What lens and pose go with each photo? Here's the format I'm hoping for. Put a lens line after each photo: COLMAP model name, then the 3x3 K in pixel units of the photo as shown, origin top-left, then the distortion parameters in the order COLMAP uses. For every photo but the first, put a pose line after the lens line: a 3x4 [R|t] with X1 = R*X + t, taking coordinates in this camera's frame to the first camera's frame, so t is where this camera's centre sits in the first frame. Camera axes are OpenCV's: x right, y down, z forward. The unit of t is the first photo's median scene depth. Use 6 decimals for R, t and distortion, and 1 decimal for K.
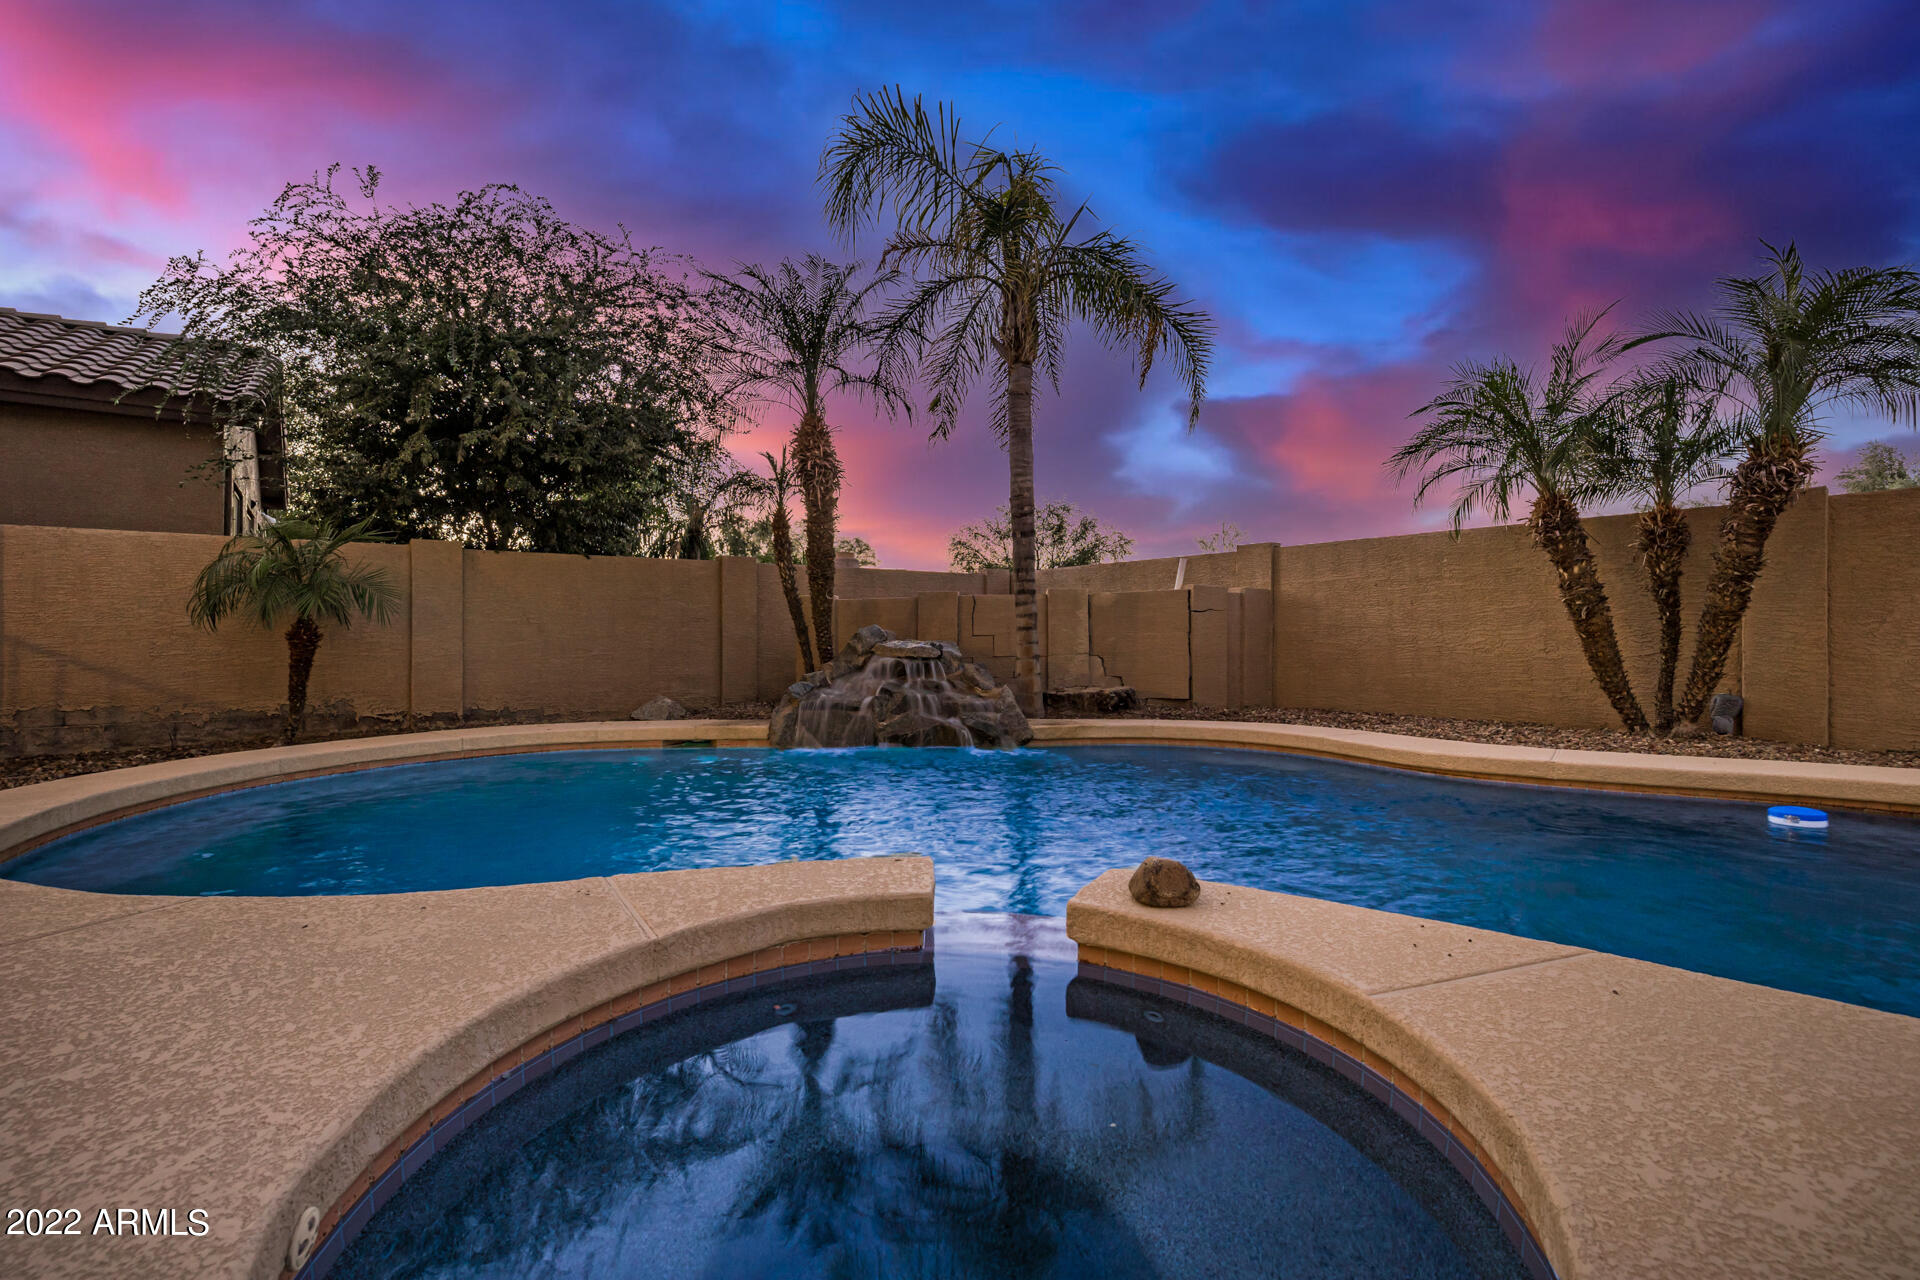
lens RADIAL K [[838.8, 0, 945.0], [0, 838.8, 633.9], [0, 0, 1]] dist [-0.048479, 0.014688]
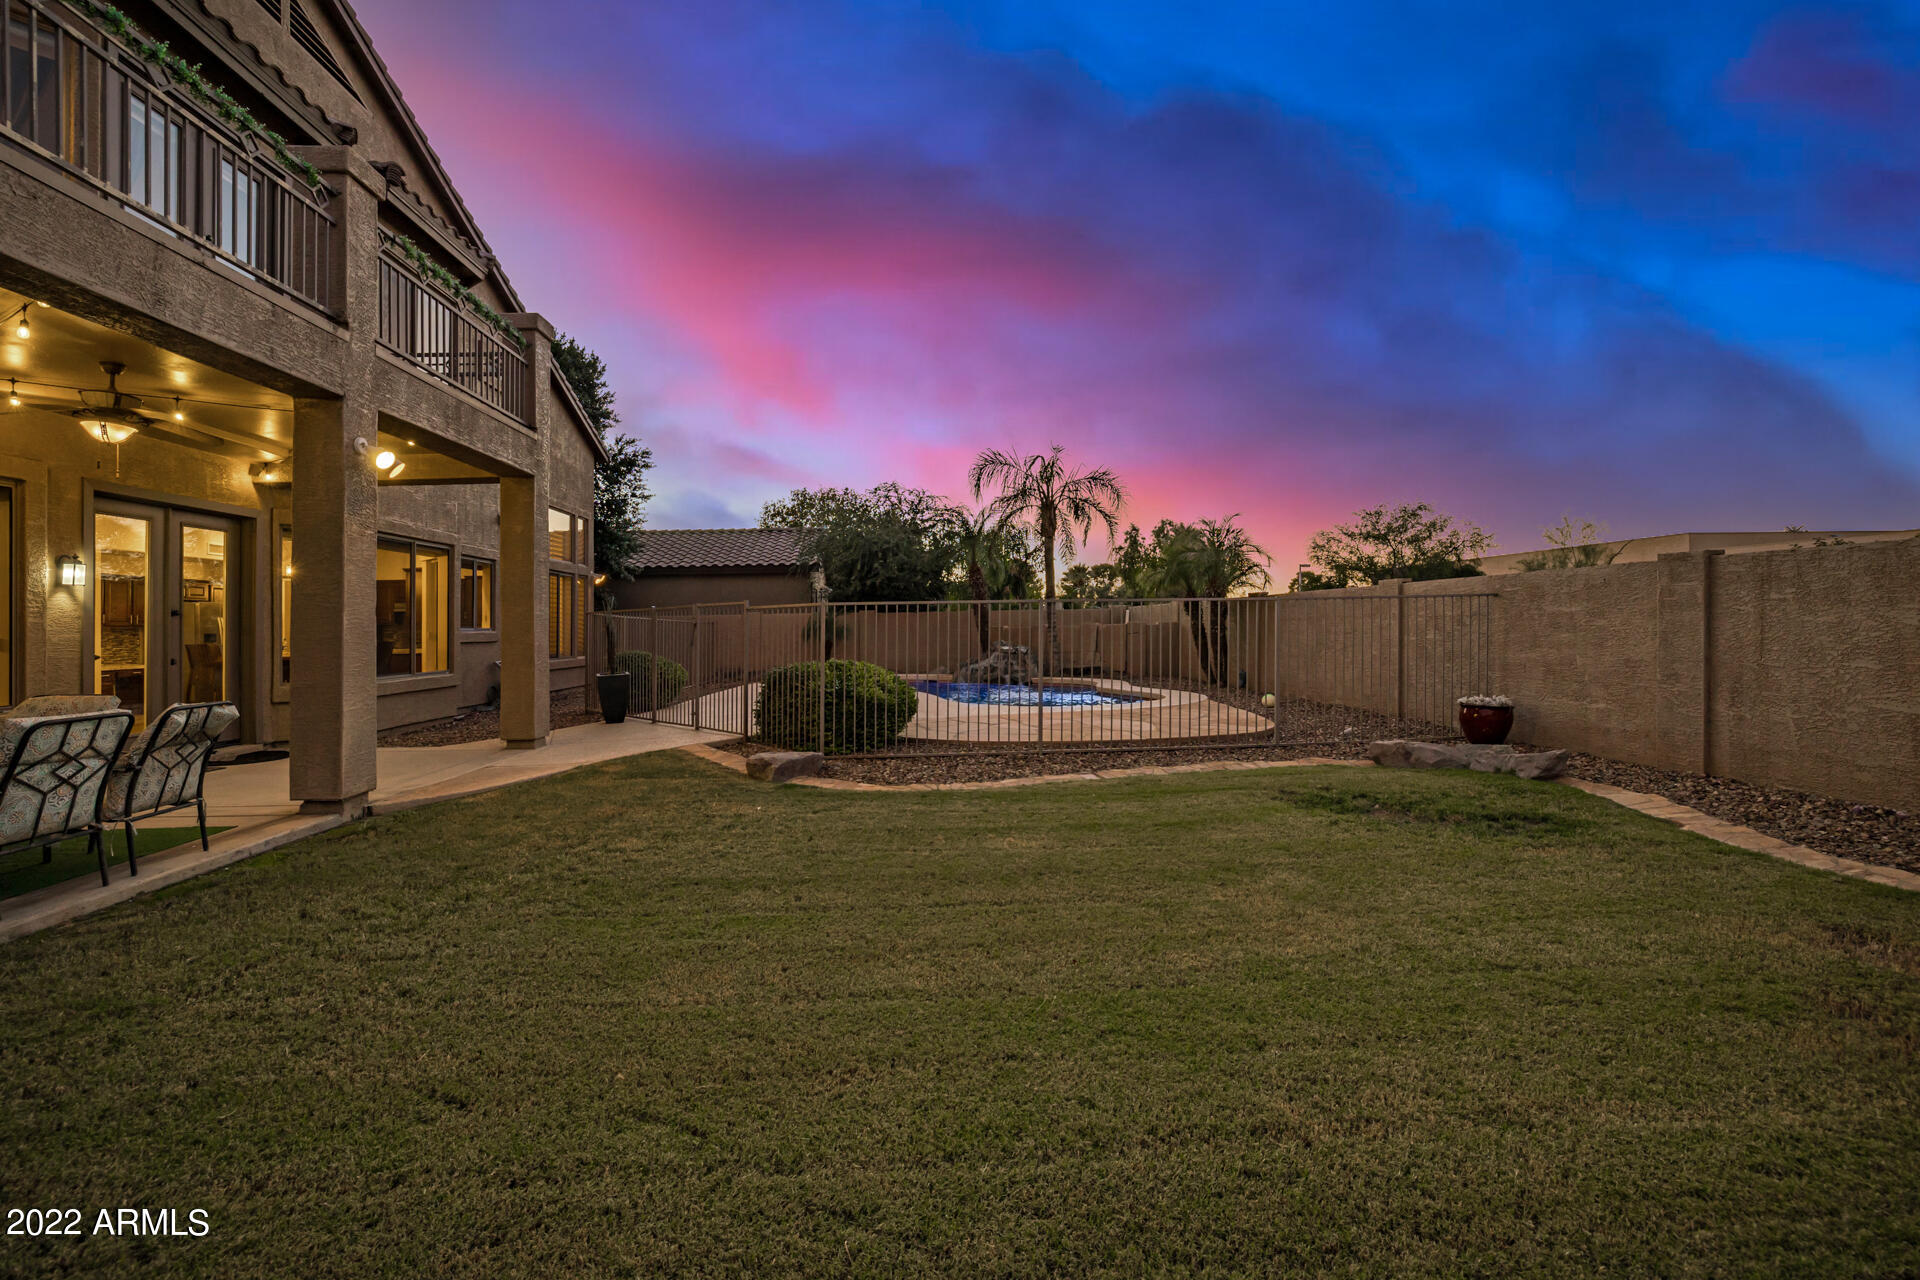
lens RADIAL K [[831.8, 0, 955.0], [0, 831.8, 652.7], [0, 0, 1]] dist [-0.048464, 0.017102]
pose [[0.840517, 0.014044, -0.541602, 1.263791], [0.007505, 0.999266, 0.037559, -0.072990], [0.541732, -0.035634, 0.839795, -1.321103]]
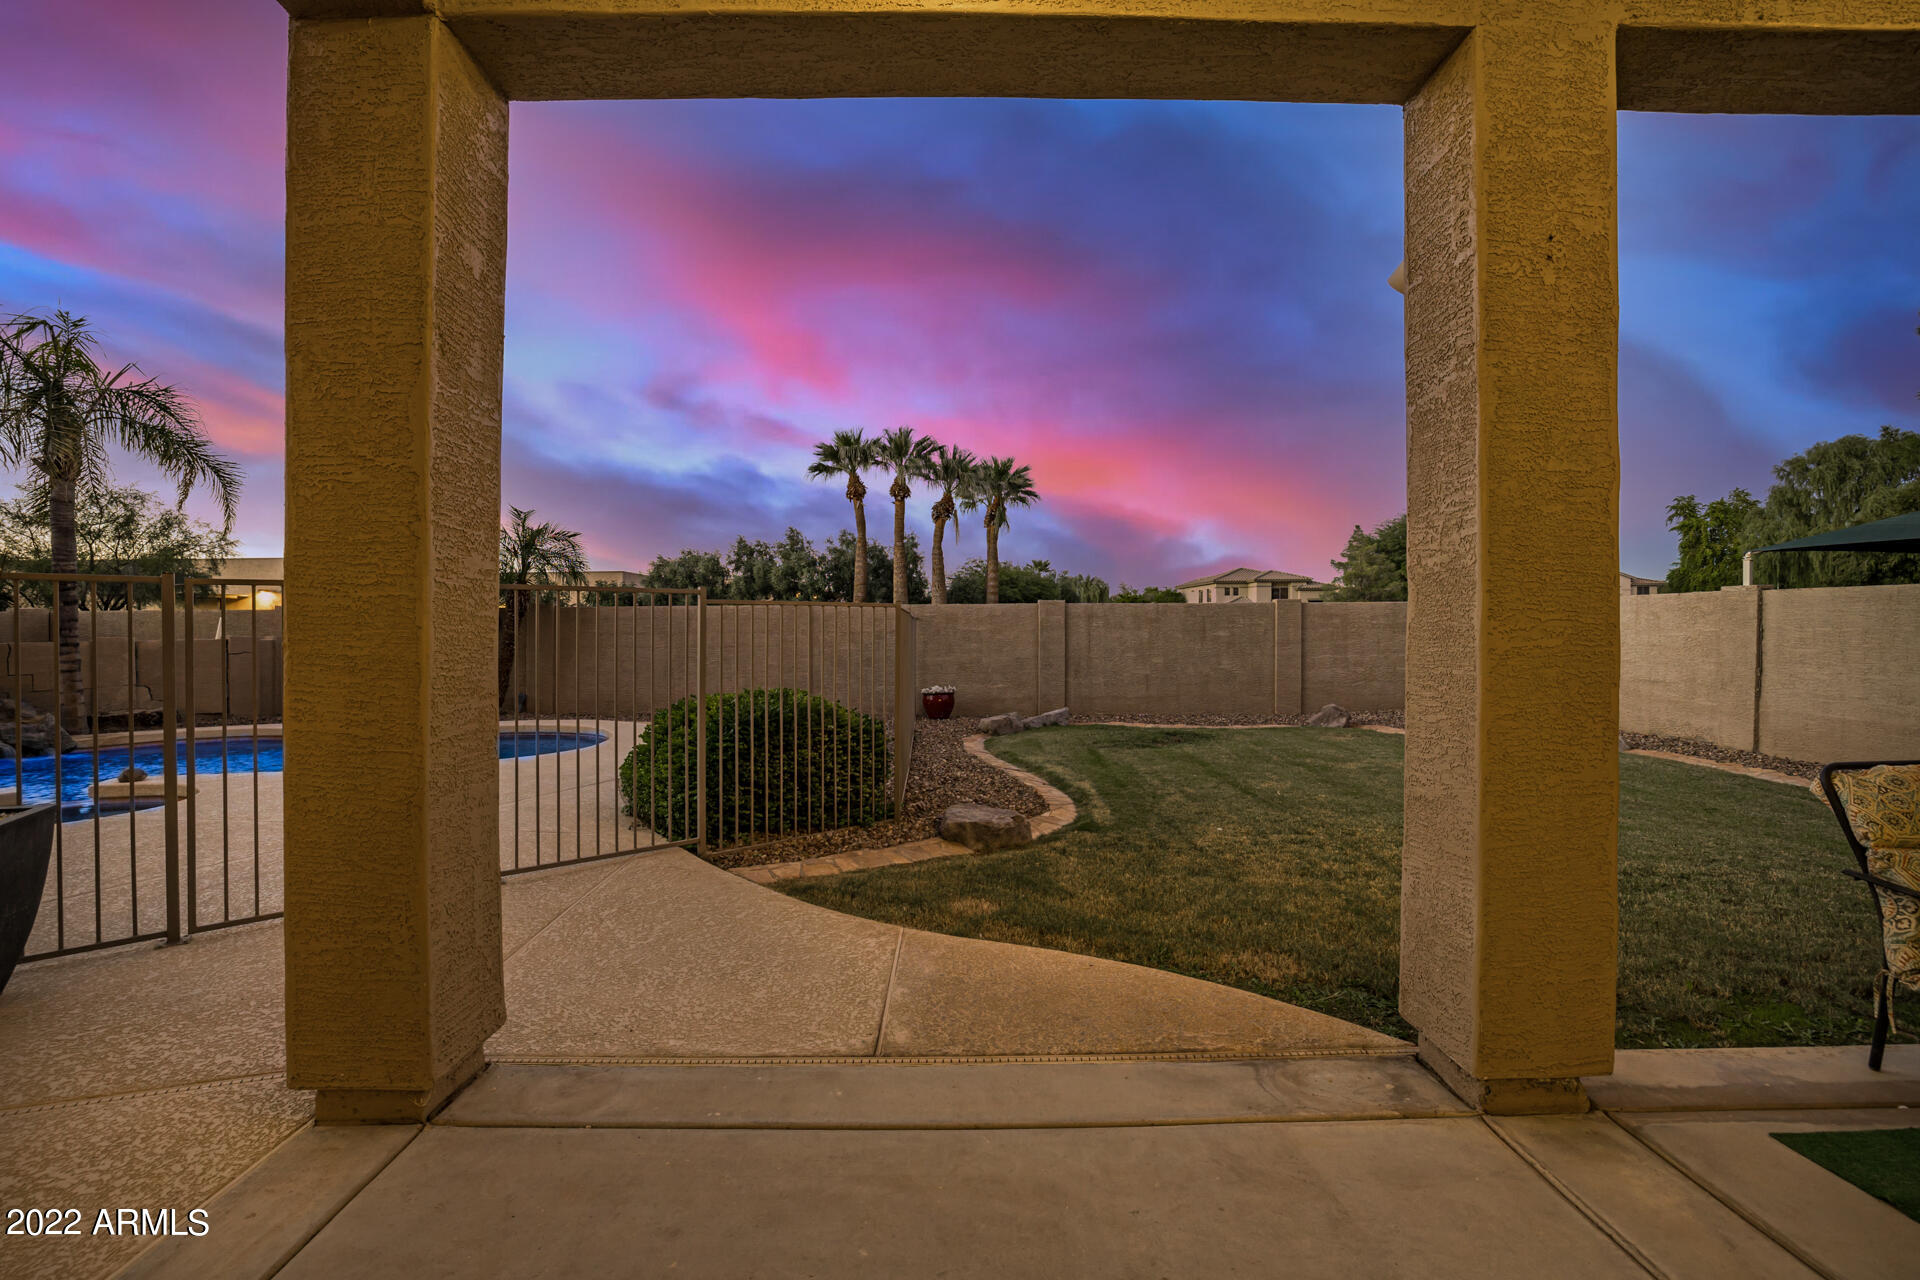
lens RADIAL K [[823.8, 0, 955.2], [0, 823.8, 637.7], [0, 0, 1]] dist [-0.046348, 0.013686]
pose [[0.593379, -0.001359, 0.804922, -0.093953], [-0.001406, 0.999995, 0.002726, -0.069183], [-0.804922, -0.002749, 0.593375, -0.990933]]
